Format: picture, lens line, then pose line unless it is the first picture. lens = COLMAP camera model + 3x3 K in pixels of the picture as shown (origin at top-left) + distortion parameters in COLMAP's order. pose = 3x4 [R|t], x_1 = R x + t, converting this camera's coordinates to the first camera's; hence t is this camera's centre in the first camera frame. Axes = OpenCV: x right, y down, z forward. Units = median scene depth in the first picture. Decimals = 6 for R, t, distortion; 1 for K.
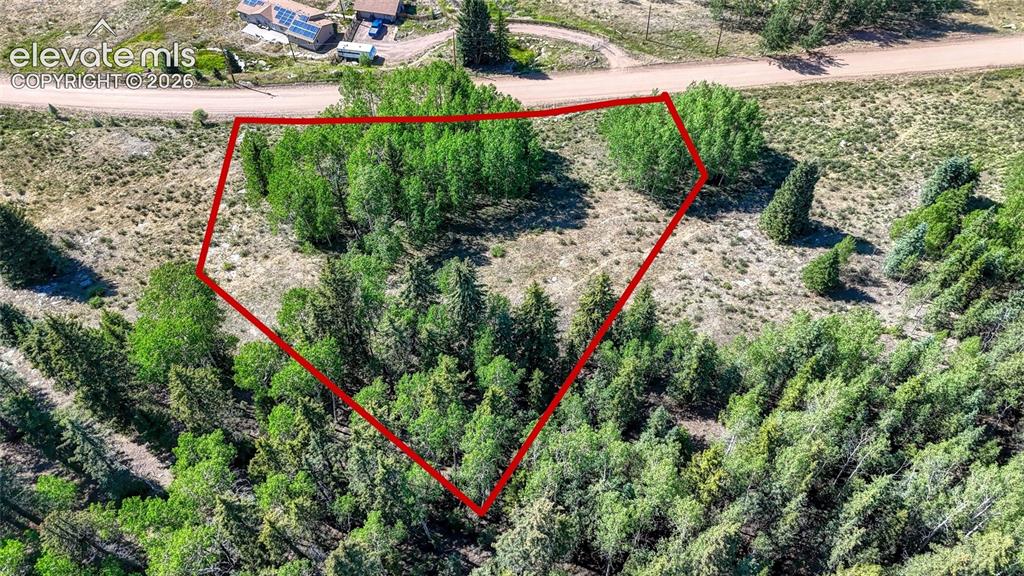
lens RADIAL K [[741.9, 0, 512.4], [0, 741.9, 290.1], [0, 0, 1]] dist [0.066902, -0.058491]
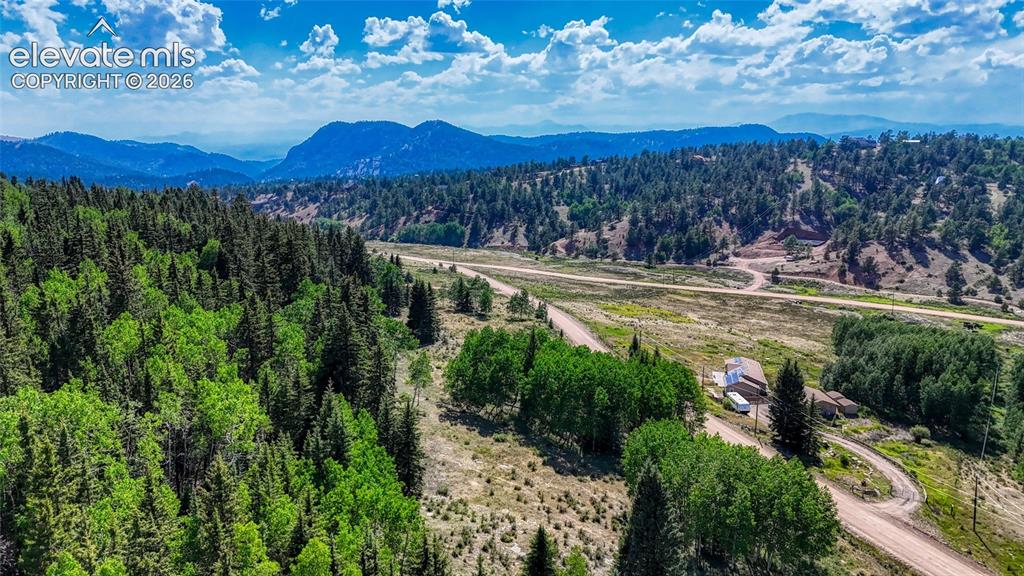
lens RADIAL K [[741.9, 0, 521.2], [0, 741.9, 289.8], [0, 0, 1]] dist [0.066902, -0.058491]
pose [[0.284915, 0.203896, -0.936616, 0.845256], [-0.781519, 0.615183, -0.103813, -0.084944], [0.555024, 0.761562, 0.334623, 0.446036]]
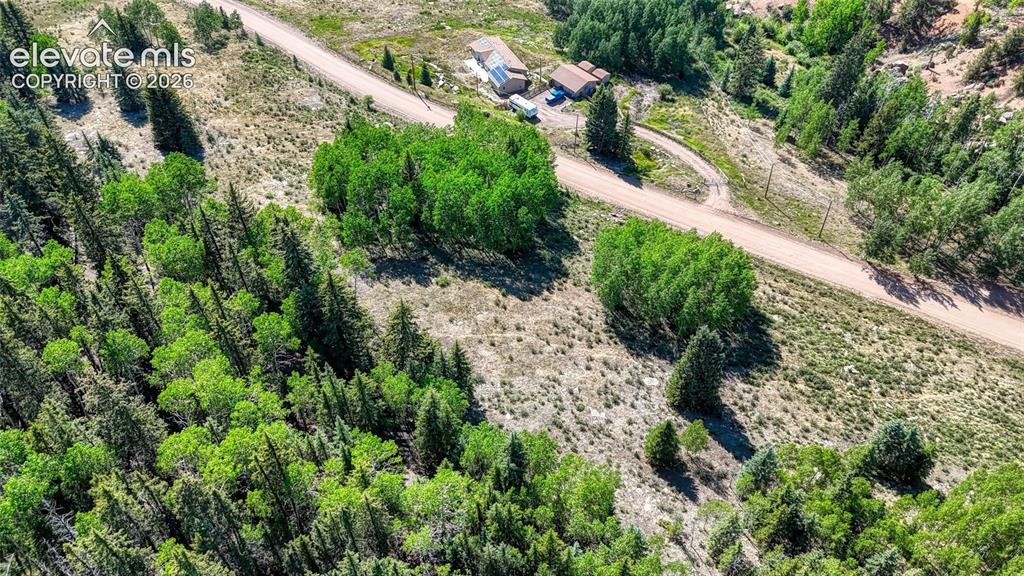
lens RADIAL K [[741.9, 0, 514.5], [0, 741.9, 287.1], [0, 0, 1]] dist [0.066902, -0.058491]
pose [[0.794509, 0.444793, -0.413417, 0.467271], [-0.495189, 0.868617, -0.017118, -0.070262], [0.351487, 0.218320, 0.910381, 0.037142]]
